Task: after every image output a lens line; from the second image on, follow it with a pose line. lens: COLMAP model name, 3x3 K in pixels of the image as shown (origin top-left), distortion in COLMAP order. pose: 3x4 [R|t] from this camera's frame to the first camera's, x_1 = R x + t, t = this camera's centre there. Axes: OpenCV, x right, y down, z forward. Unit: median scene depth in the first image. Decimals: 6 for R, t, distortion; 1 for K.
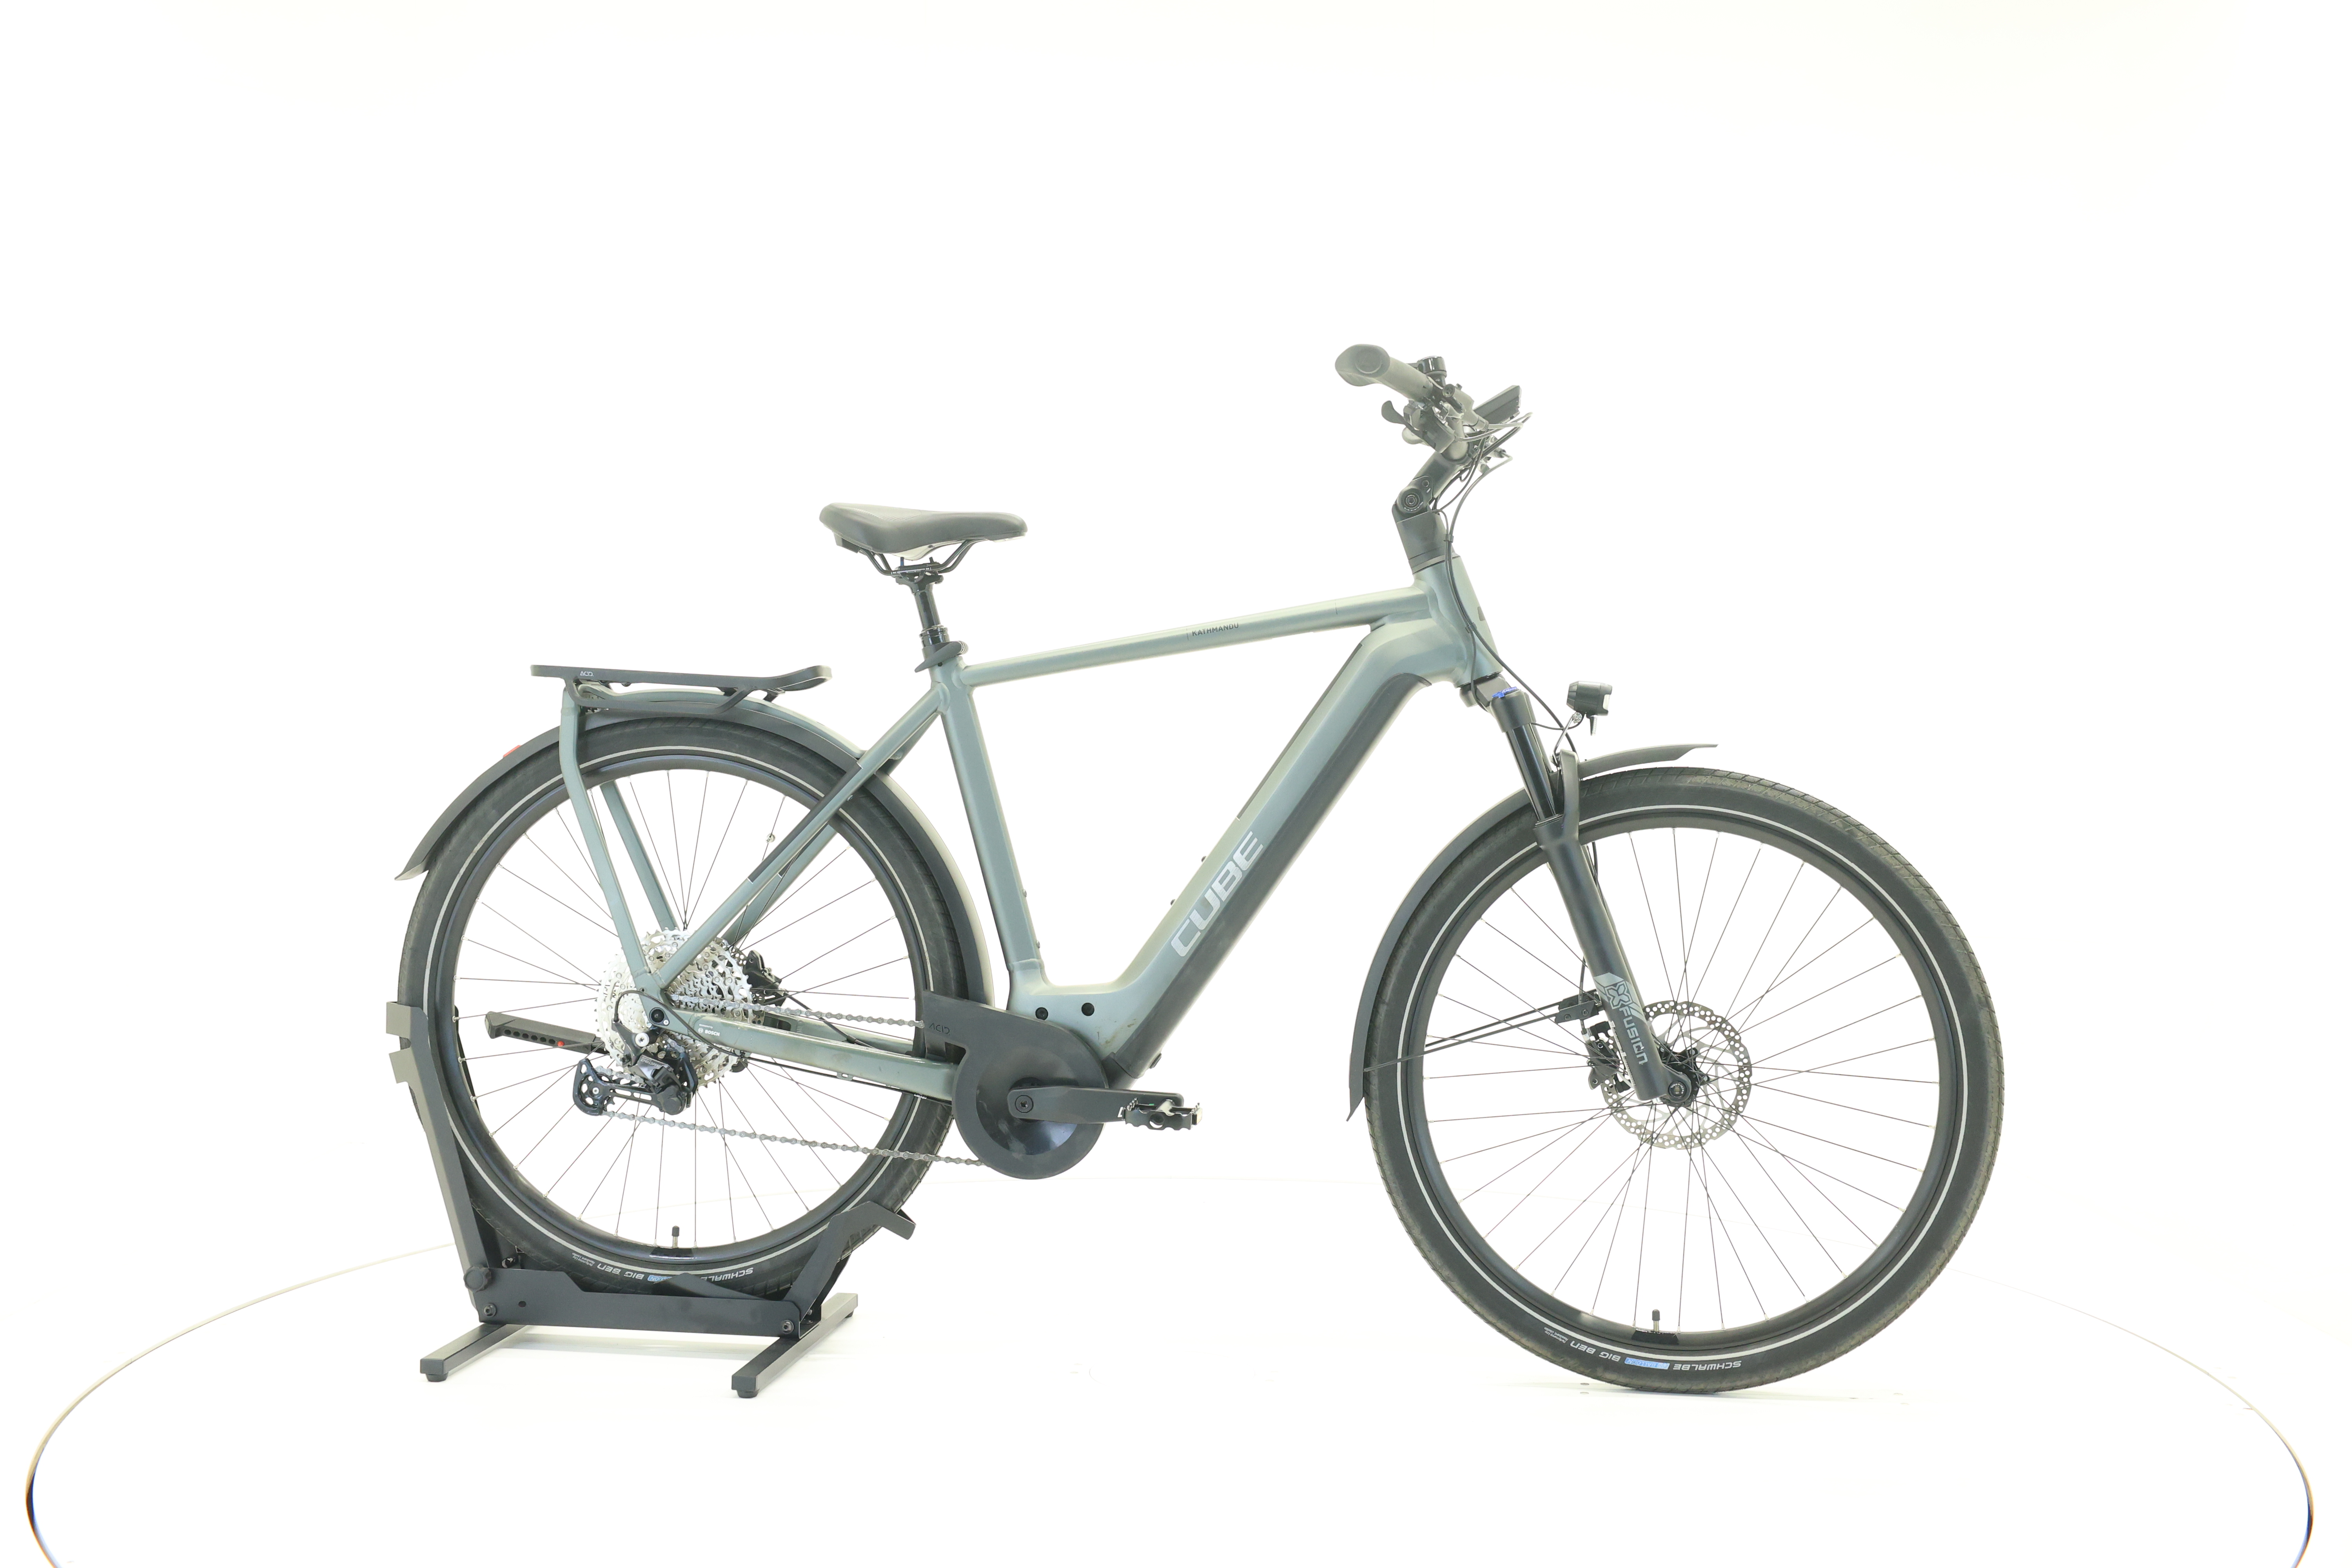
lens RADIAL K [[2472.5, 0, 1183.3], [0, 2472.5, 774.2], [0, 0, 1]] dist [-0.015906, 0.000000]
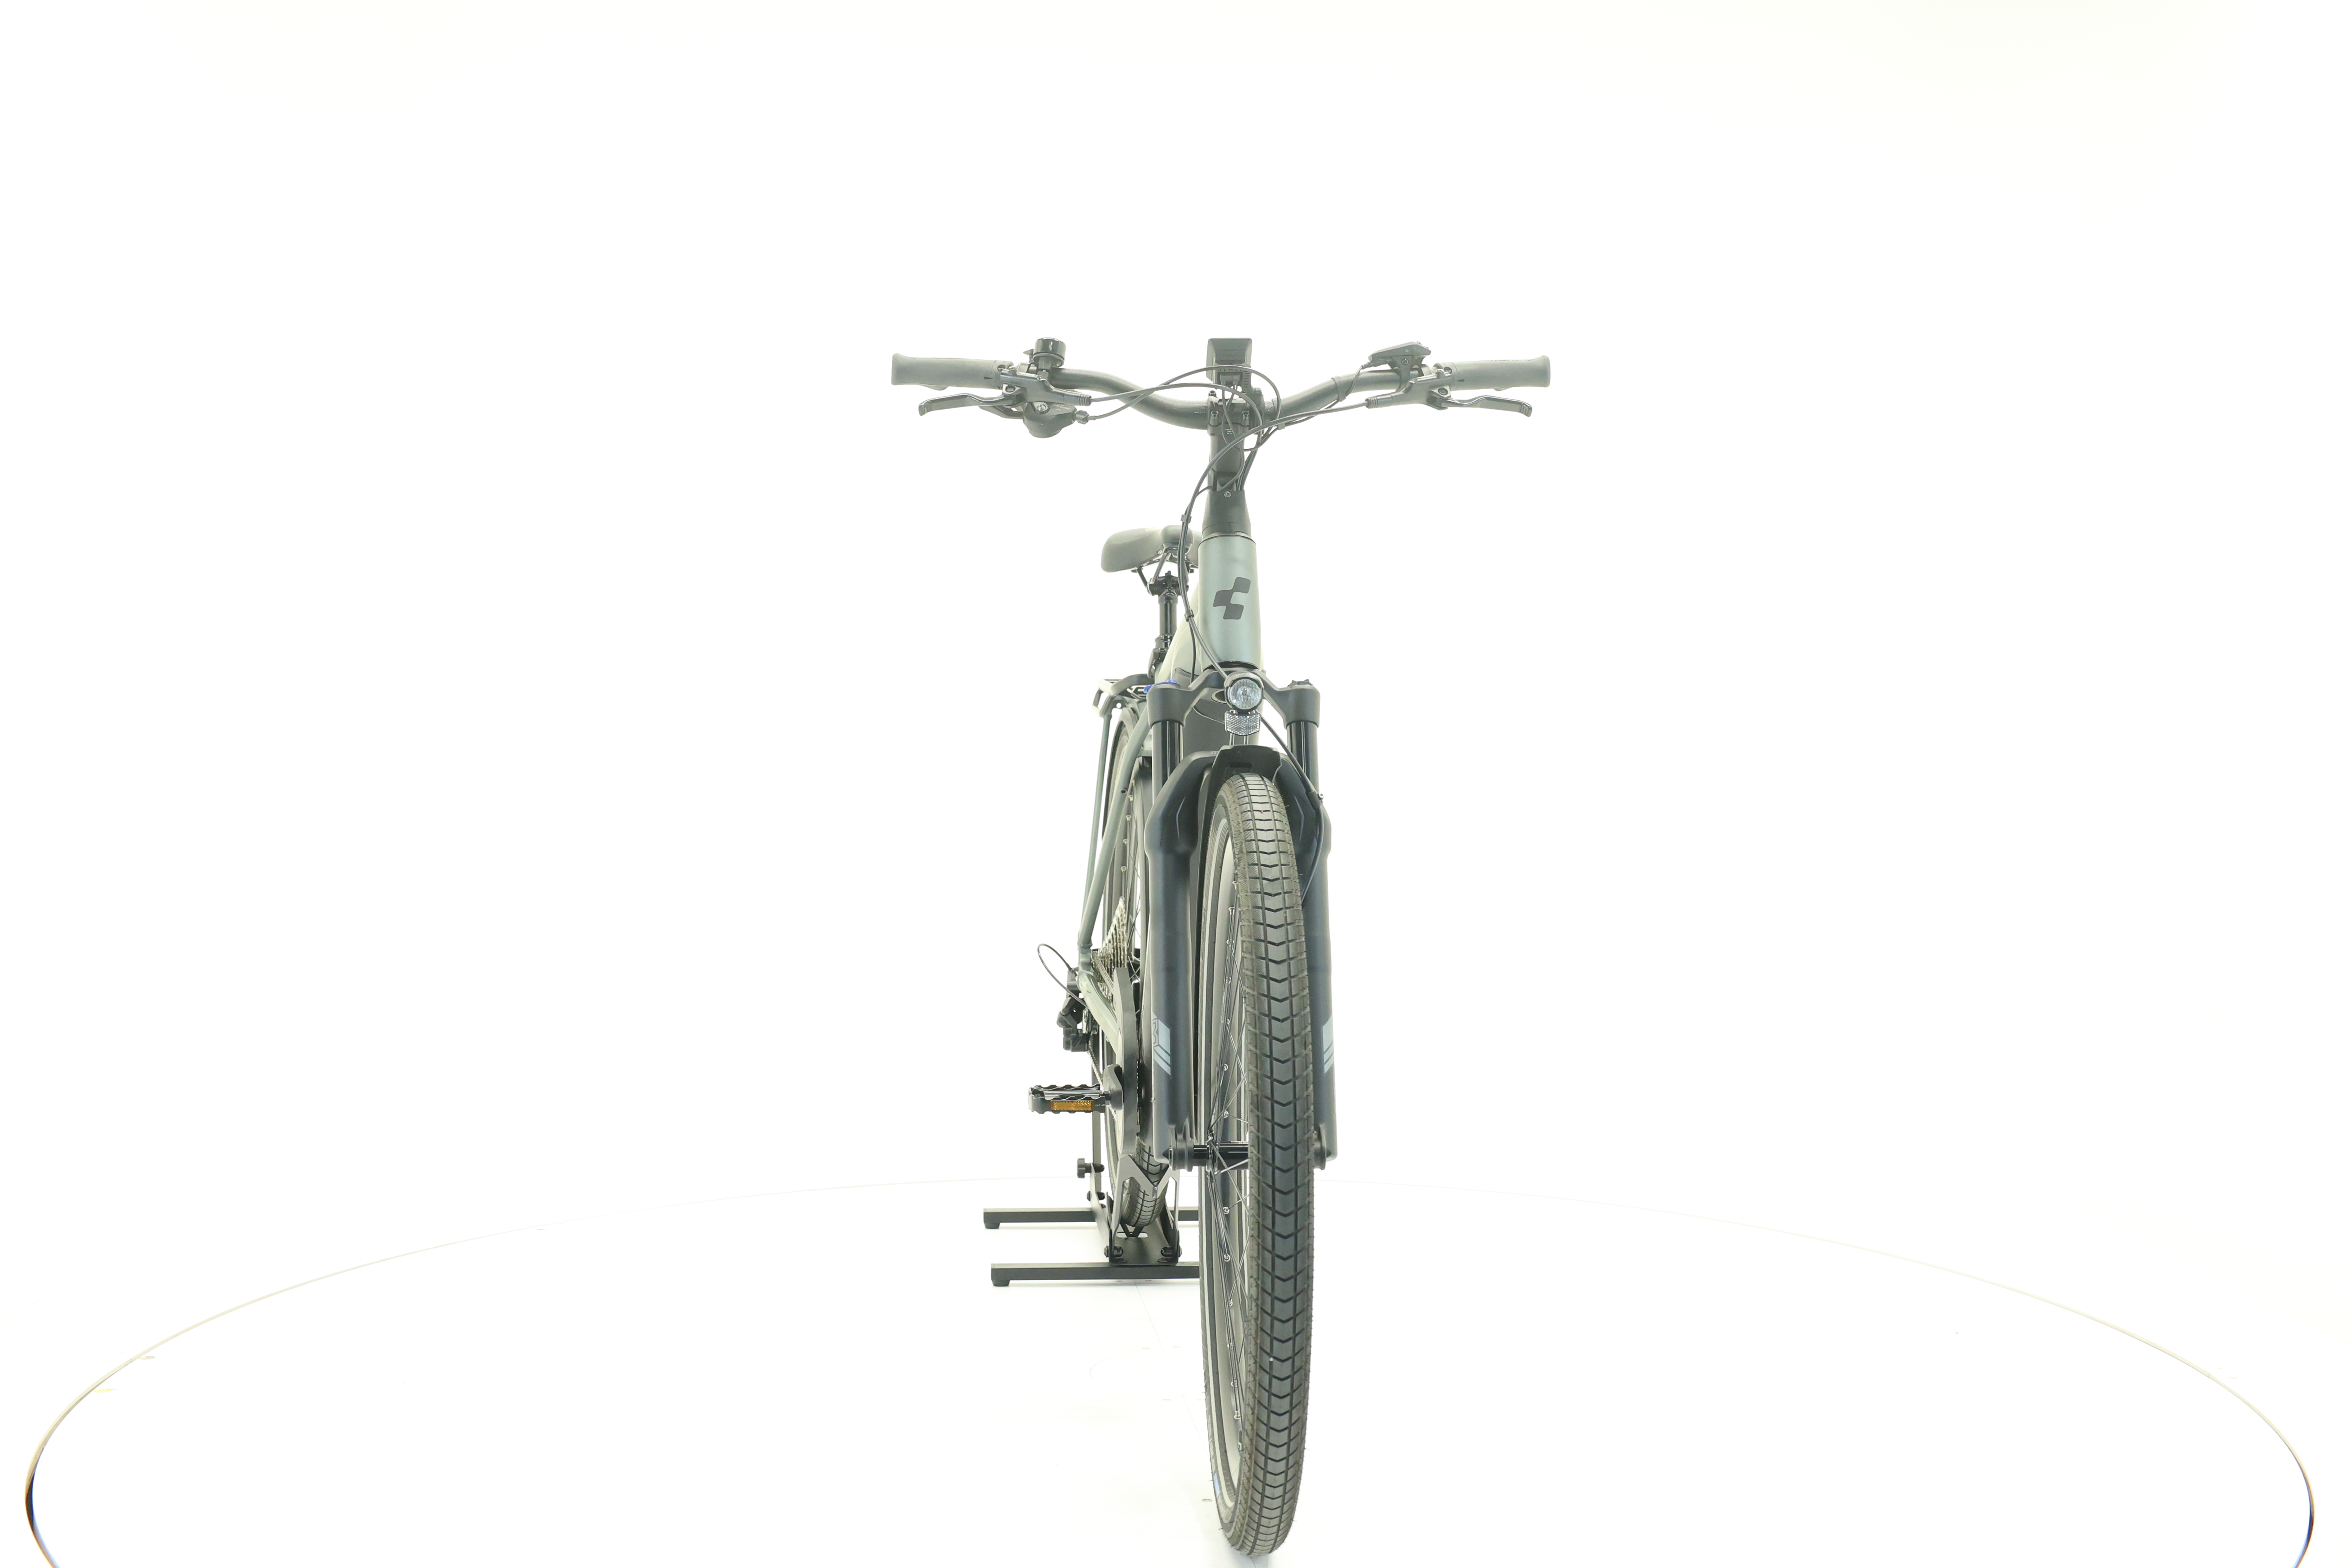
lens RADIAL K [[2472.5, 0, 1170.6], [0, 2472.5, 786.6], [0, 0, 1]] dist [-0.015906, 0.000000]
pose [[0.236957, 0.020904, -0.971295, 0.963119], [-0.027037, 0.999523, 0.014915, -0.009793], [0.971144, 0.022726, 0.237409, 0.757686]]
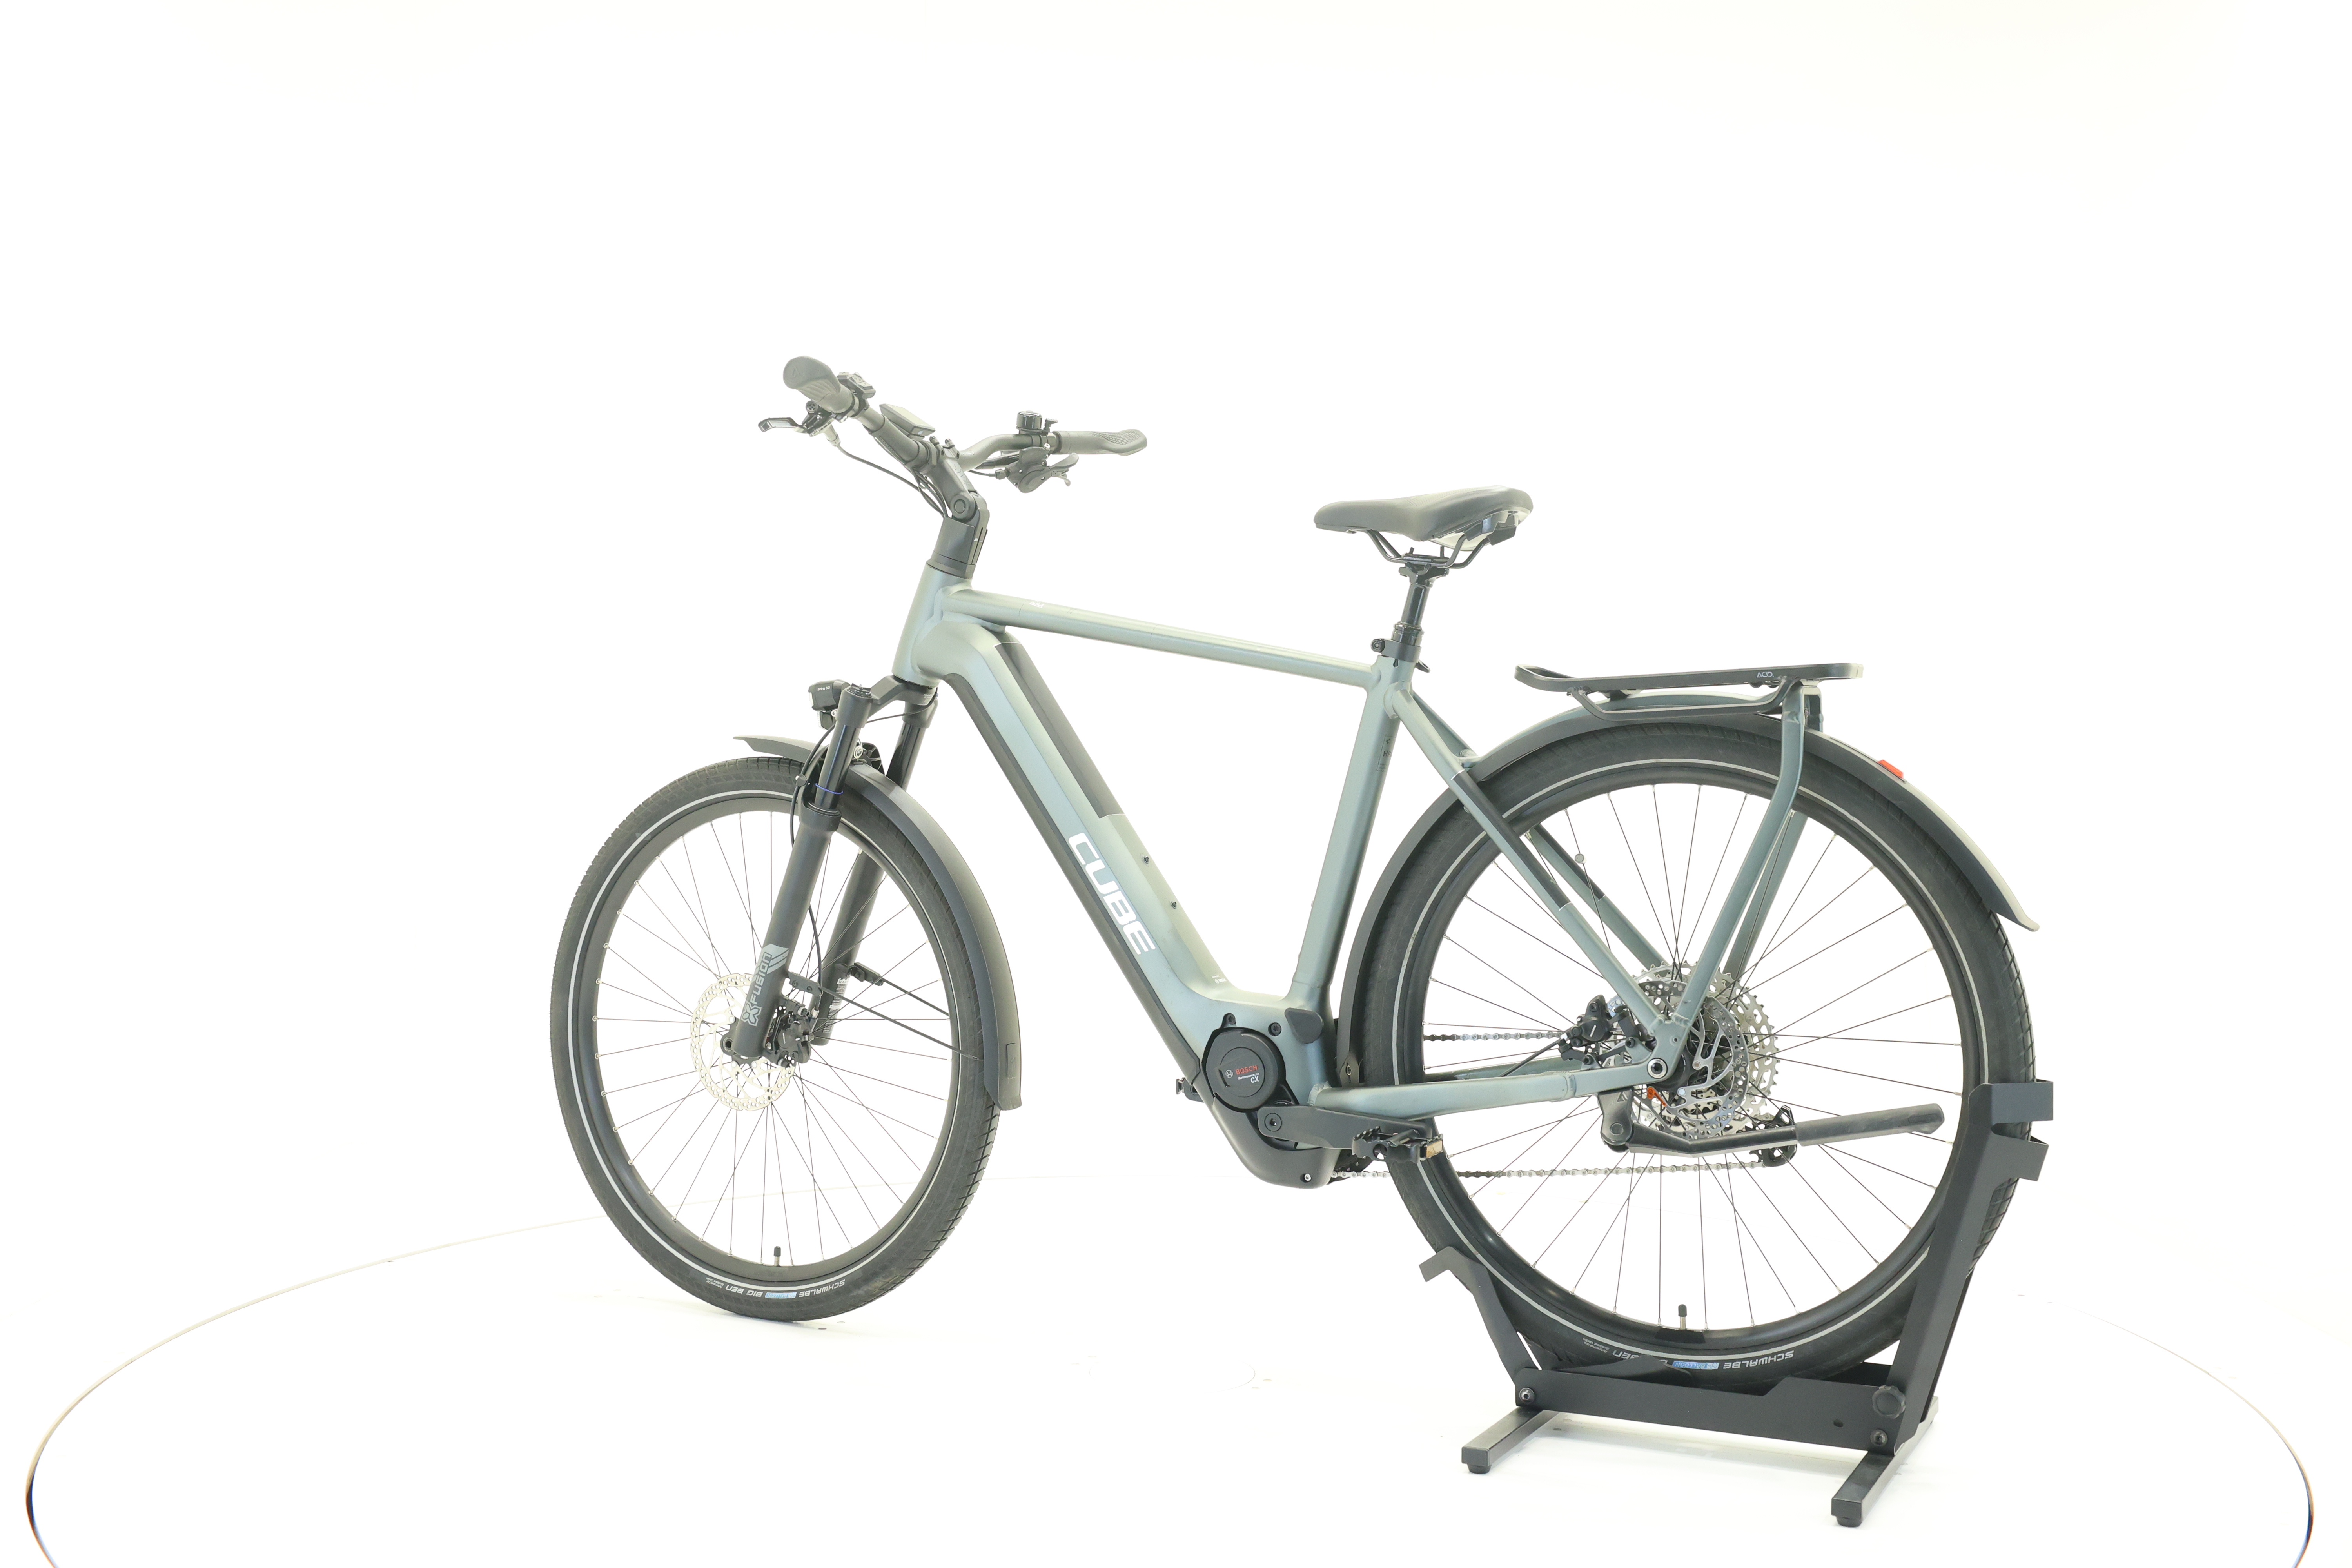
lens RADIAL K [[2472.5, 0, 1175.1], [0, 2472.5, 780.4], [0, 0, 1]] dist [-0.015906, 0.000000]
pose [[-0.946490, -0.020250, 0.322098, -0.322944], [-0.005365, 0.998879, 0.047033, -0.044365], [-0.322690, 0.042788, -0.945537, 1.938014]]
